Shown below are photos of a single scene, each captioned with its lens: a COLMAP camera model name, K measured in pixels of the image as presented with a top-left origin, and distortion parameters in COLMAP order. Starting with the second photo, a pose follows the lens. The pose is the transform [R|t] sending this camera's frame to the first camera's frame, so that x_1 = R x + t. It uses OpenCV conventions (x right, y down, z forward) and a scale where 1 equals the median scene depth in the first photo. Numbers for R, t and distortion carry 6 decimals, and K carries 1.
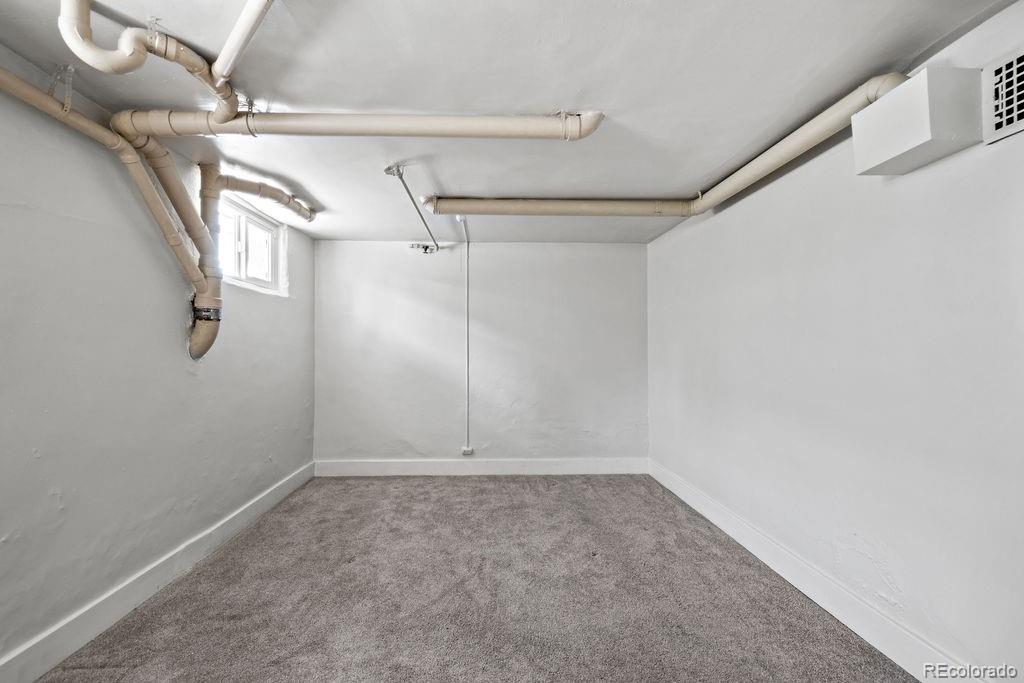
lens RADIAL K [[435.2, 0, 512.7], [0, 435.2, 343.8], [0, 0, 1]] dist [-0.001755, 0.001115]
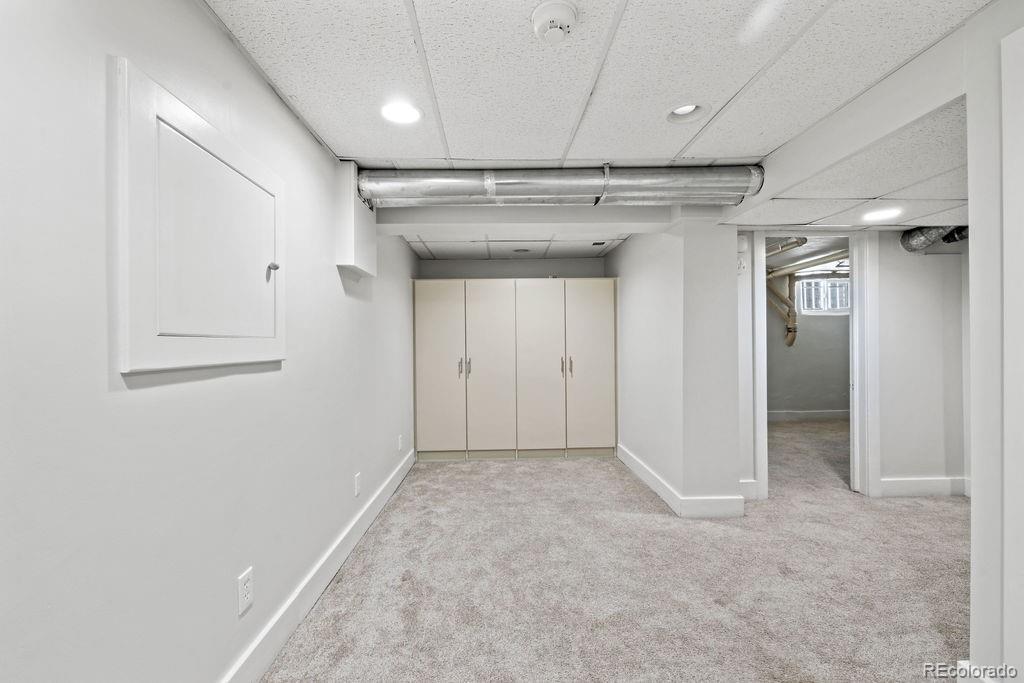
lens RADIAL K [[435.2, 0, 510.8], [0, 435.2, 343.0], [0, 0, 1]] dist [-0.001755, 0.001115]
pose [[-0.011090, -0.005502, -0.999923, 1.689755], [0.027864, 0.999595, -0.005809, -0.015090], [0.999550, -0.027926, -0.010932, -0.606130]]
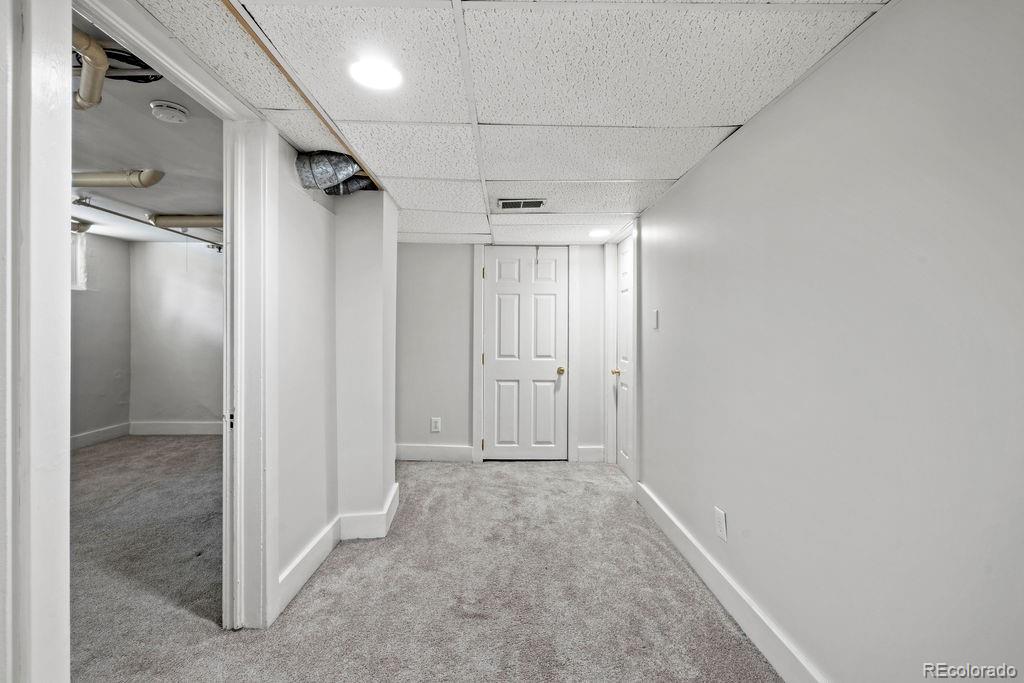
lens RADIAL K [[435.2, 0, 508.8], [0, 435.2, 333.8], [0, 0, 1]] dist [-0.001755, 0.001115]
pose [[0.999637, 0.001007, -0.026929, 0.897581], [-0.000526, 0.999841, 0.017842, -0.004665], [0.026943, -0.017822, 0.999478, -0.274328]]
